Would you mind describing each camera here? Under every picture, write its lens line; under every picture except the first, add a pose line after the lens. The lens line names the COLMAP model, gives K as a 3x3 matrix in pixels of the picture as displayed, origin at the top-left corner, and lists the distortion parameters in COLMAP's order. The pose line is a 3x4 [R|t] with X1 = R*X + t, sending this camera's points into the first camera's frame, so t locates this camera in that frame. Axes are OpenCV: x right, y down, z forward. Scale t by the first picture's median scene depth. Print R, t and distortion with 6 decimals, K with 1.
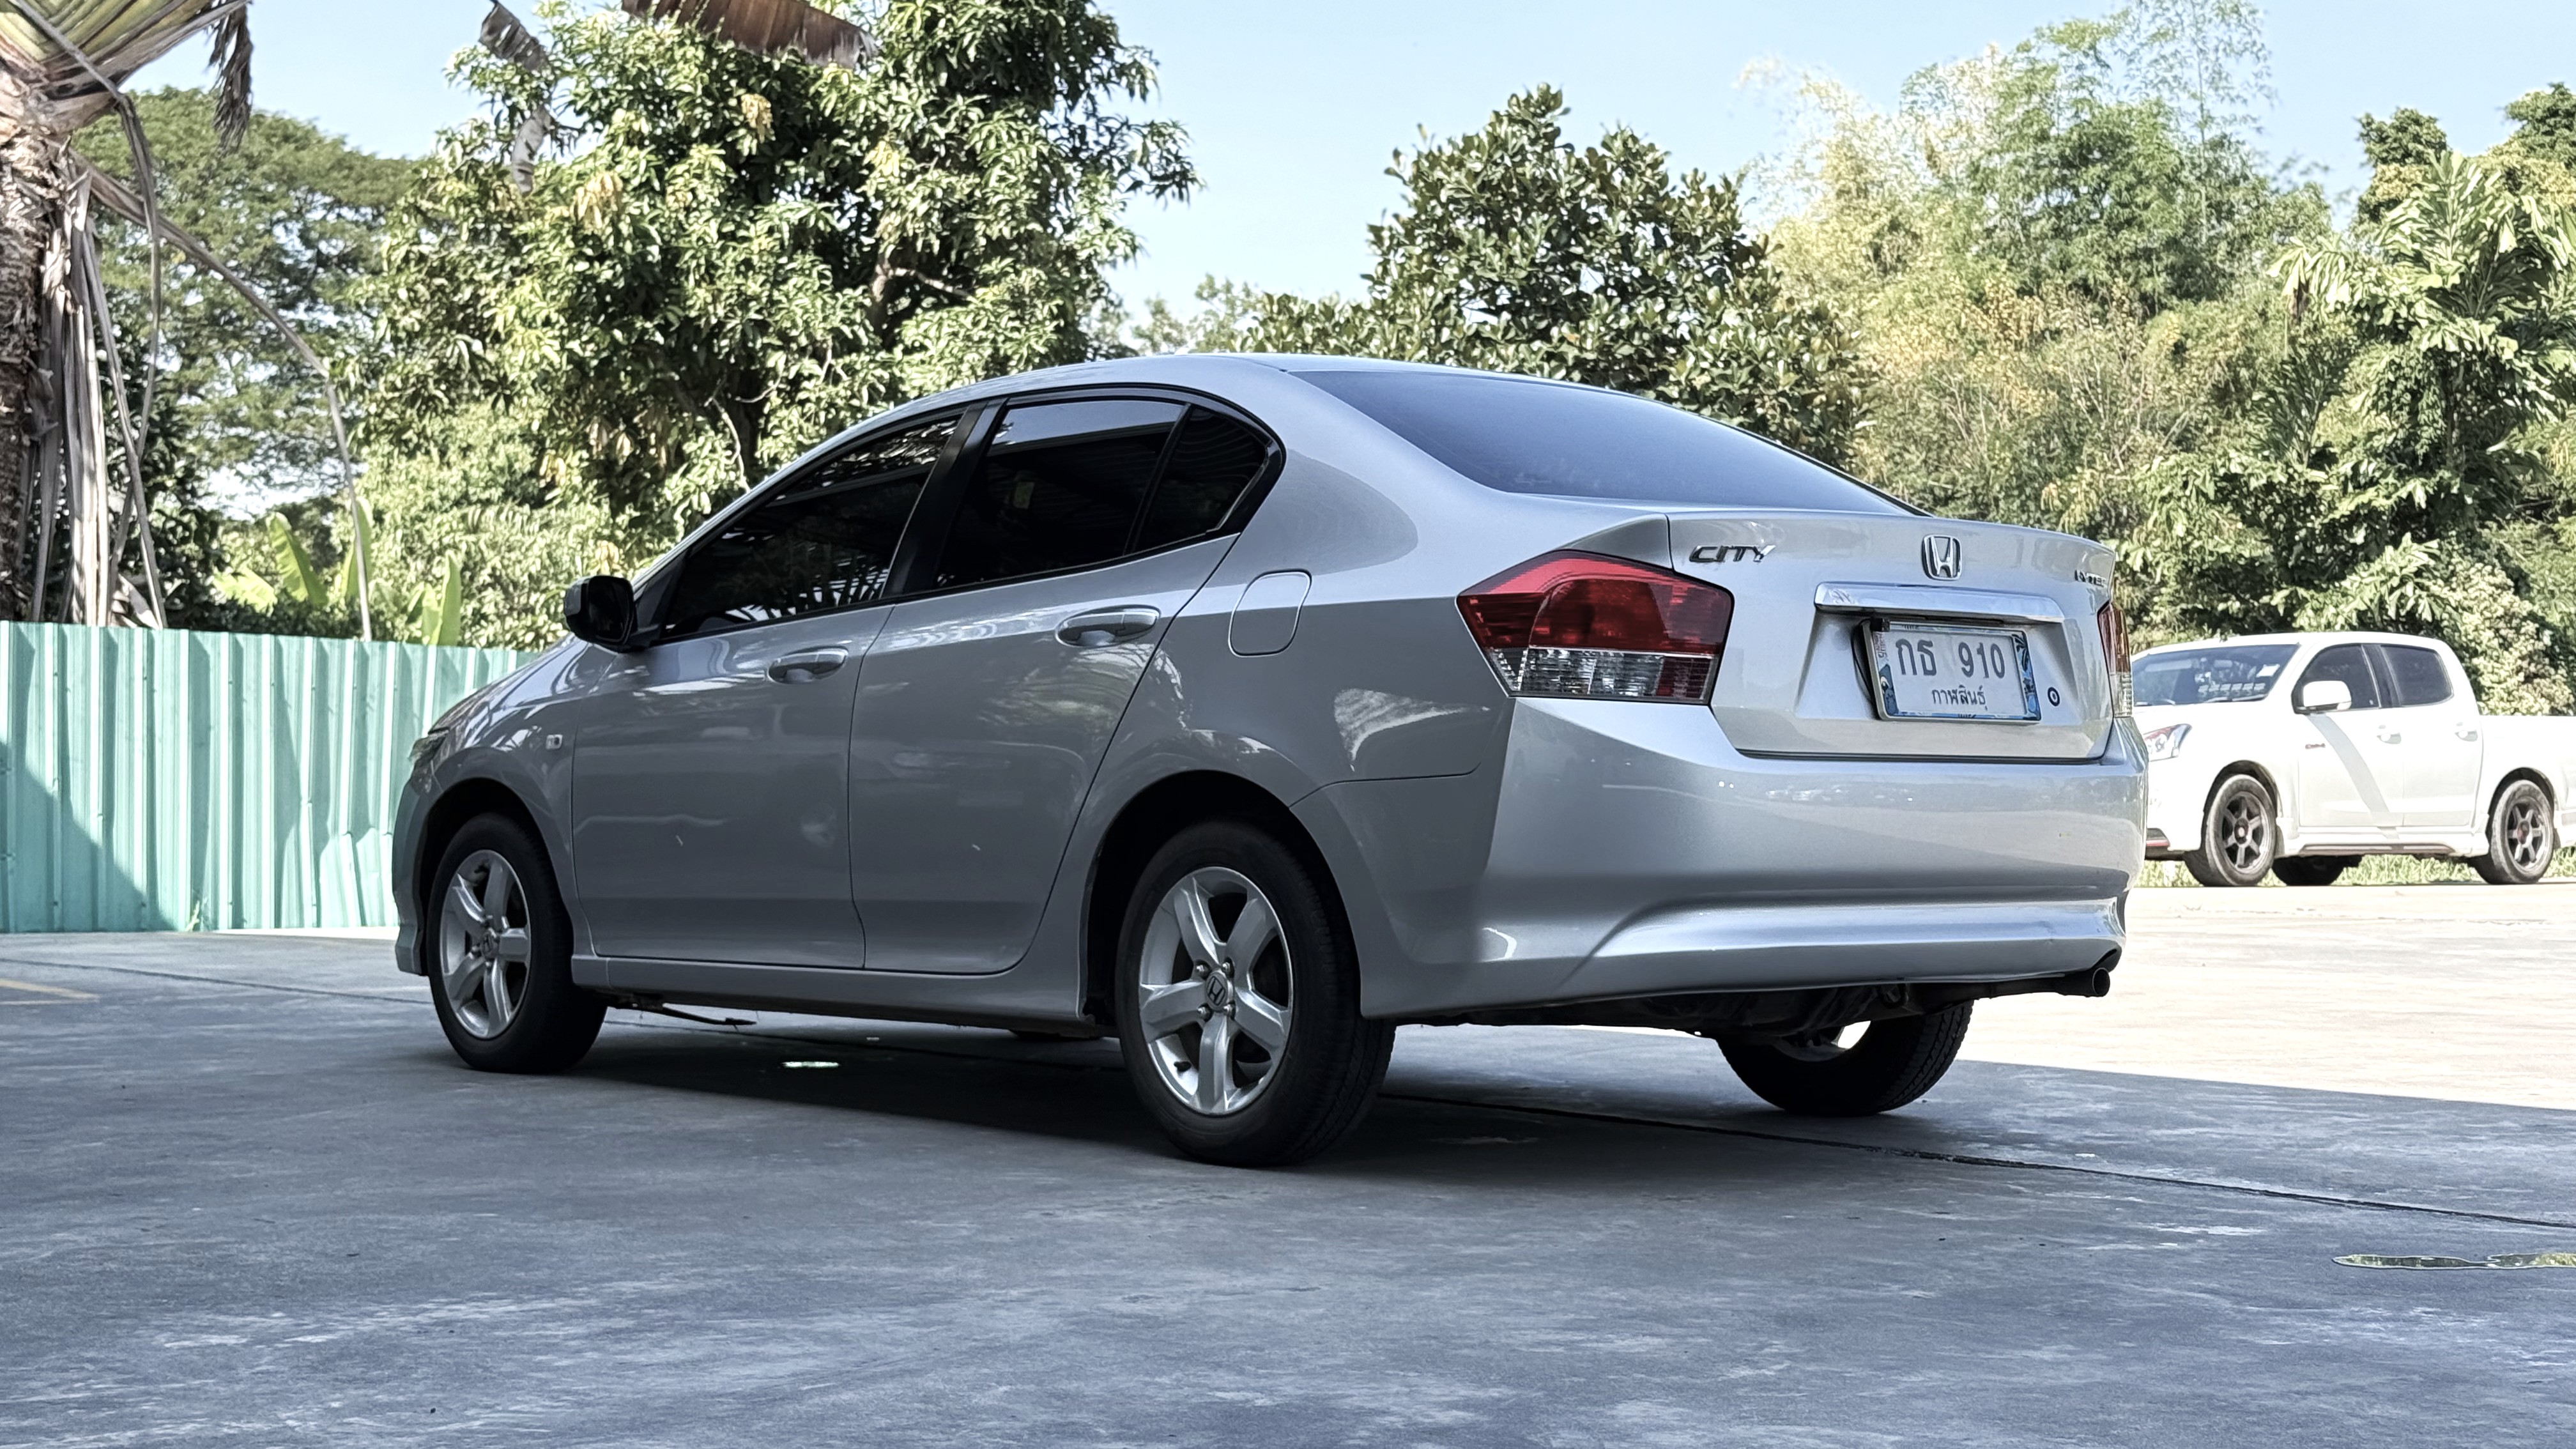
lens RADIAL K [[3647.7, 0, 1291.6], [0, 3647.7, 720.2], [0, 0, 1]] dist [0.172183, 0.000000]
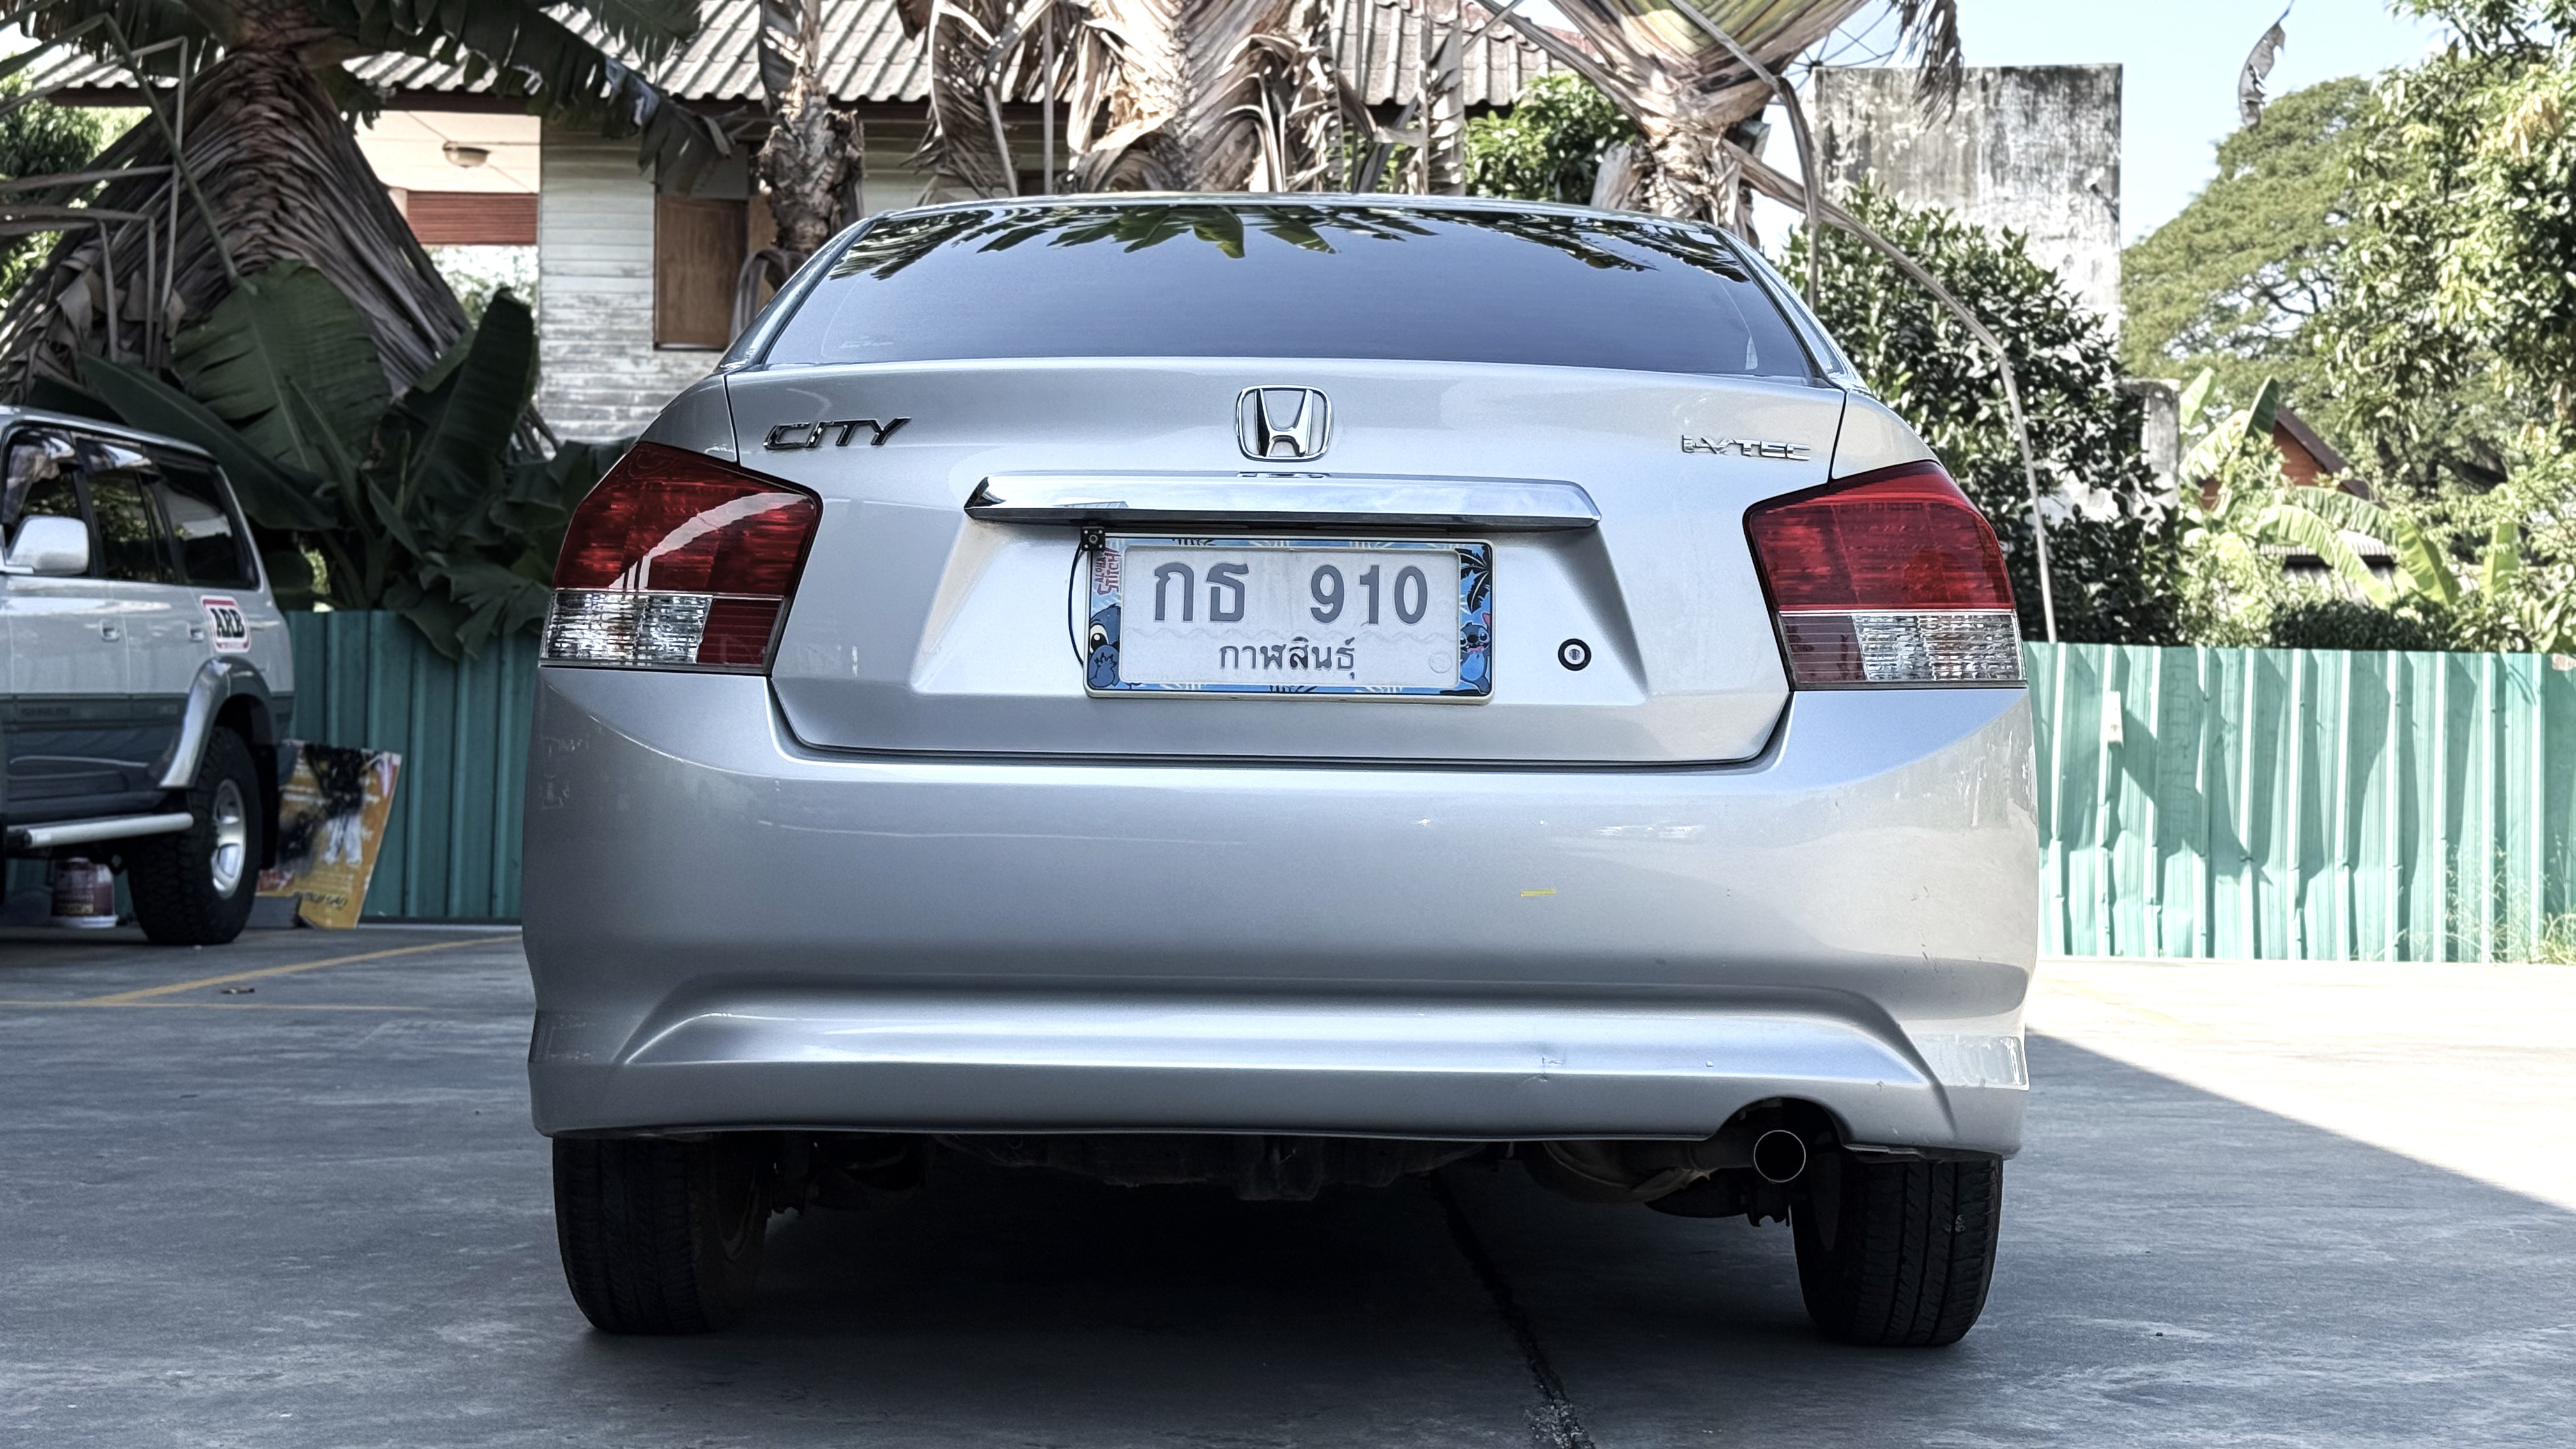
lens RADIAL K [[3647.7, 0, 1274.2], [0, 3647.7, 714.8], [0, 0, 1]] dist [0.172183, 0.000000]
pose [[0.767877, -0.007219, -0.640557, 0.145473], [0.003673, 0.999970, -0.006866, 0.001834], [0.640587, 0.002919, 0.767880, 0.141766]]
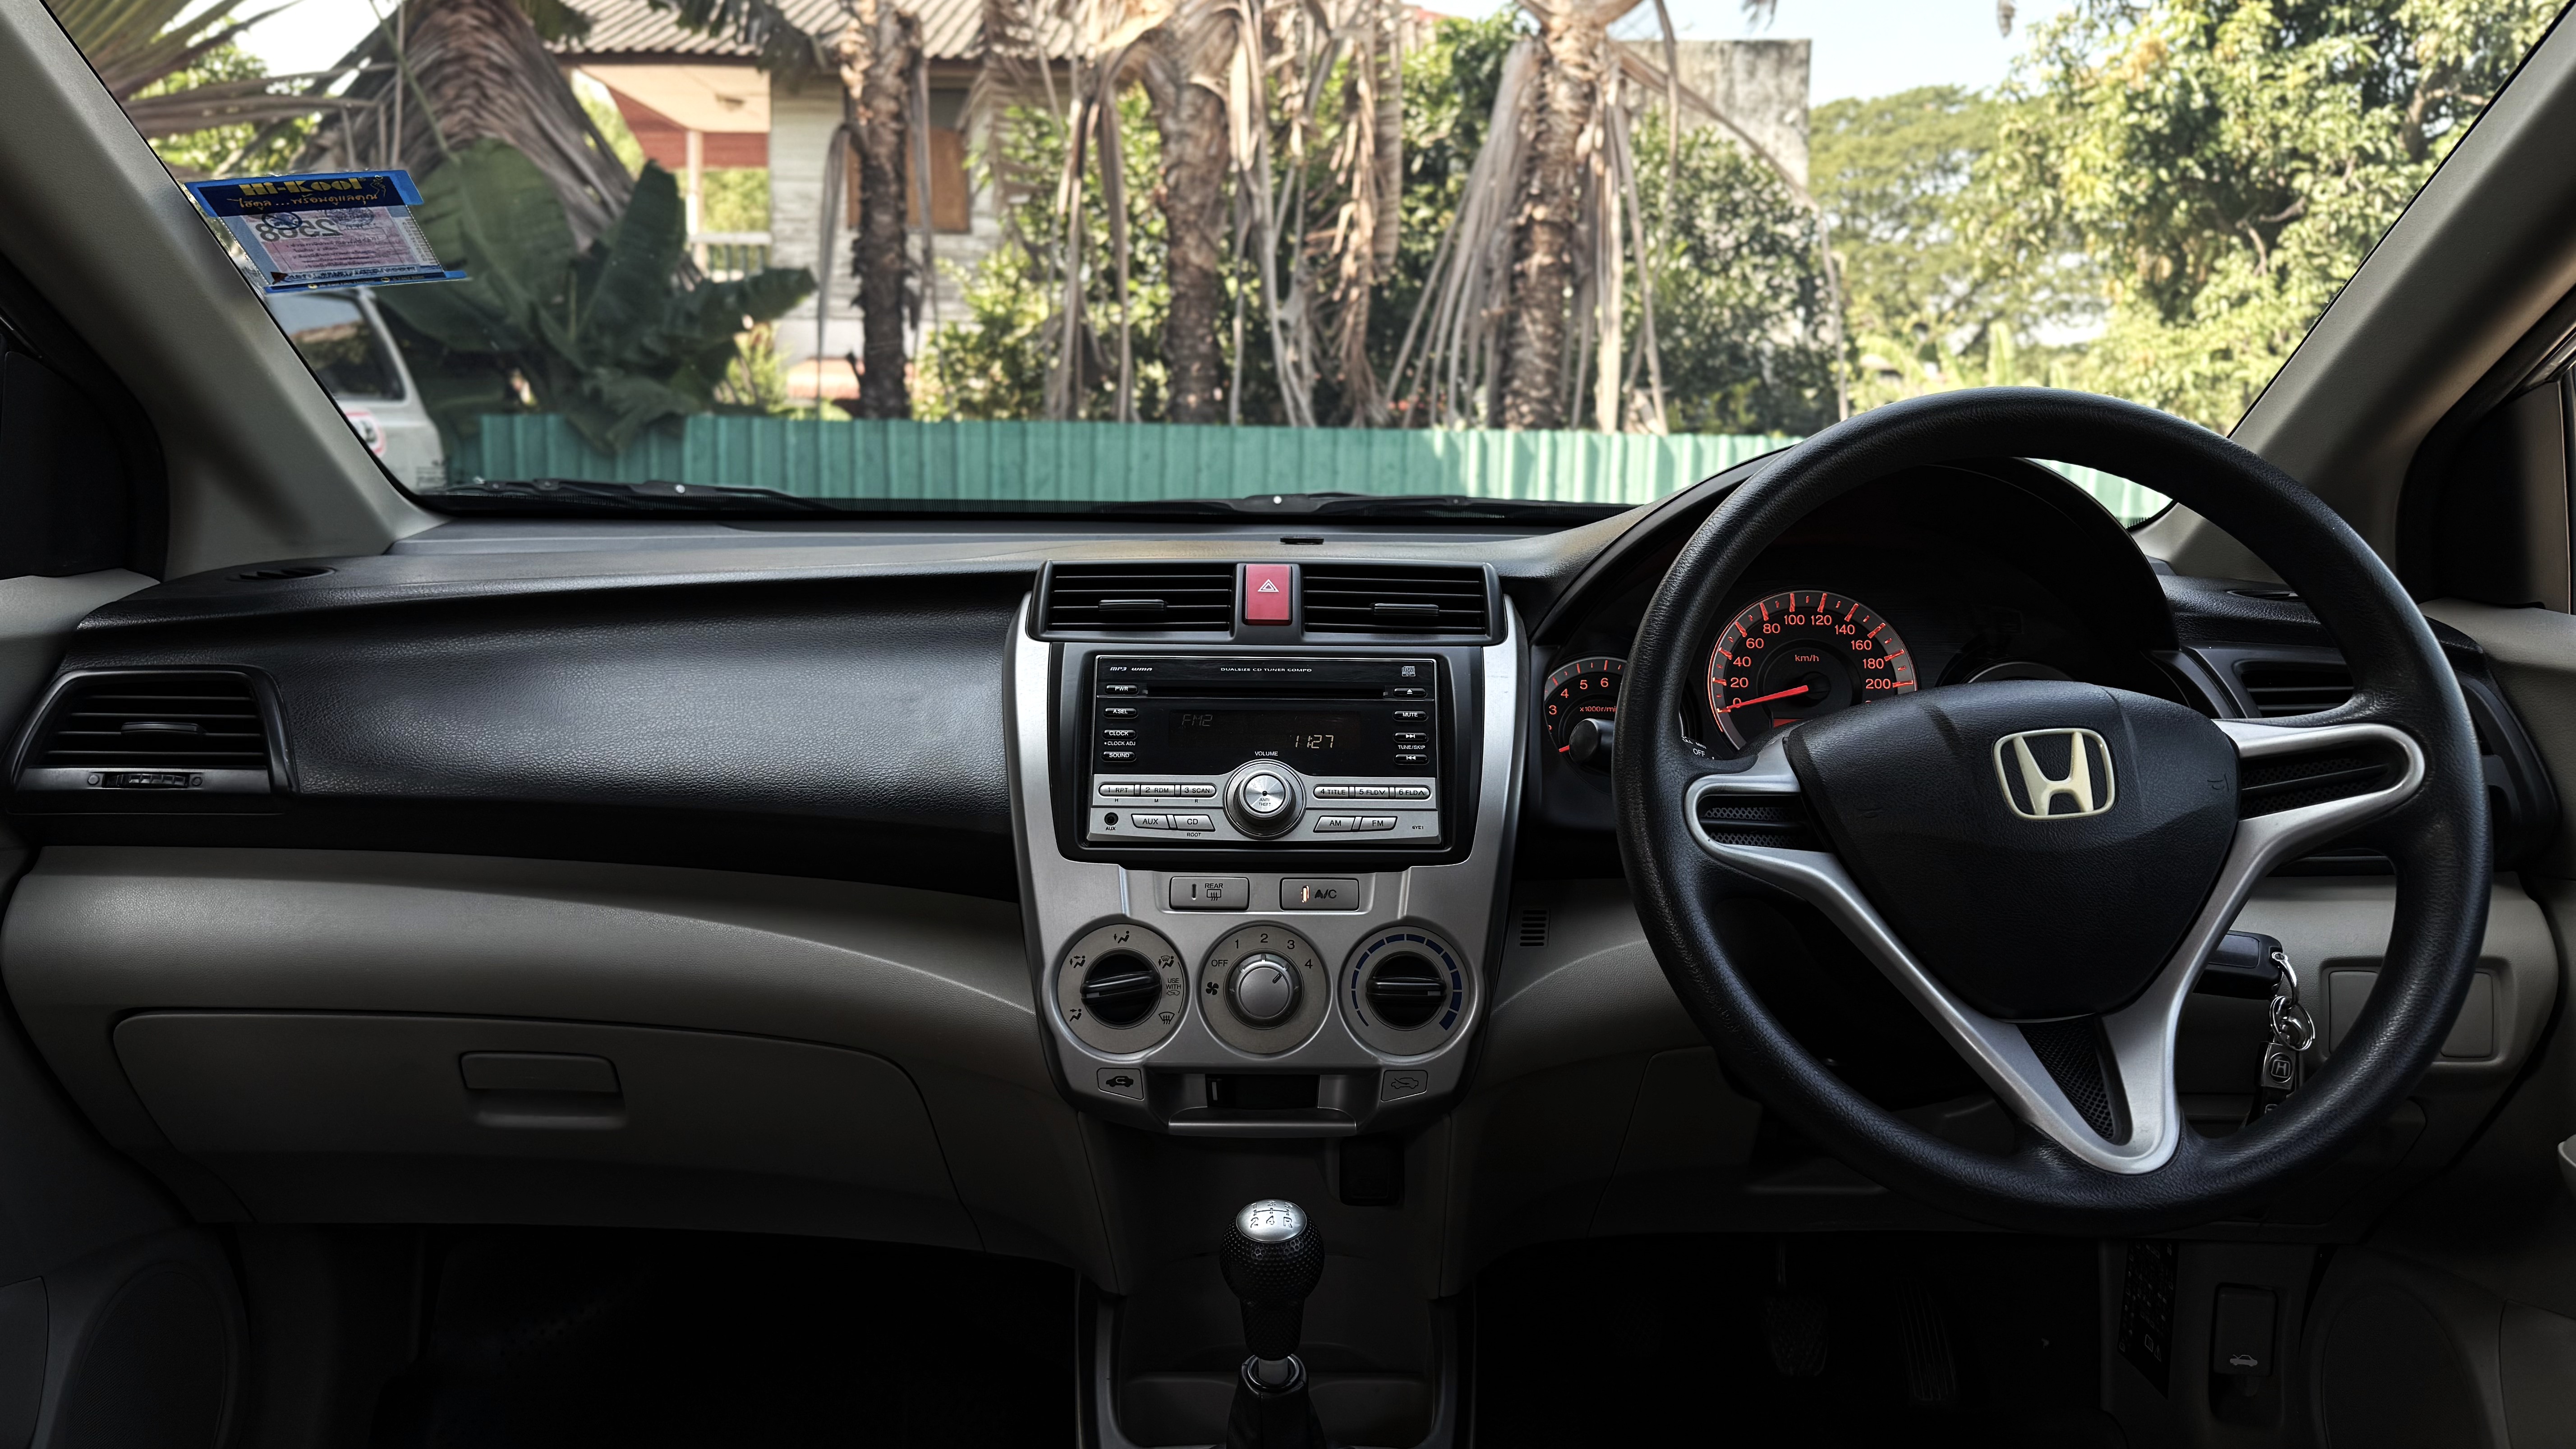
lens RADIAL K [[1884.7, 0, 1263.9], [0, 1884.7, 742.2], [0, 0, 1]] dist [0.009823, -0.019837]
pose [[0.771717, 0.090440, -0.629503, -0.002093], [0.003213, 0.989270, 0.146066, -0.010801], [0.635958, -0.114744, 0.763146, 0.319129]]
